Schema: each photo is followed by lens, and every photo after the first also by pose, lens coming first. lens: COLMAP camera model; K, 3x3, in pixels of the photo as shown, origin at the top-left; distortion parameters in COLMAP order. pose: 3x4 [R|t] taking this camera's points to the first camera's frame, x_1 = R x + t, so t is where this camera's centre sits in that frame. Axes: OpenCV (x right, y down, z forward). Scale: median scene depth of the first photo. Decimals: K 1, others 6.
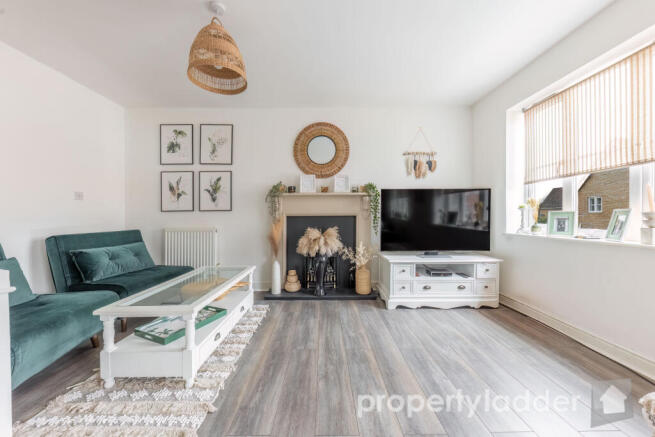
lens RADIAL K [[229.9, 0, 327.3], [0, 229.9, 216.7], [0, 0, 1]] dist [-0.000059, -0.001304]
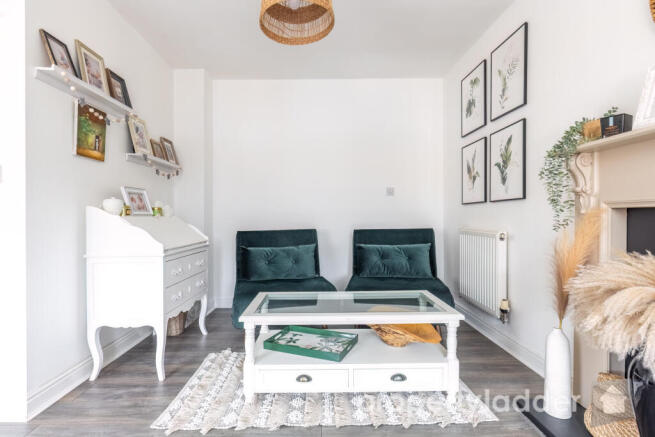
lens RADIAL K [[341.2, 0, 326.6], [0, 341.2, 215.6], [0, 0, 1]] dist [-0.000673, 0.000194]
pose [[0.011249, 0.003940, -0.999929, 0.311892], [-0.000564, 0.999992, 0.003934, 0.007334], [0.999937, 0.000519, 0.011251, 0.573709]]
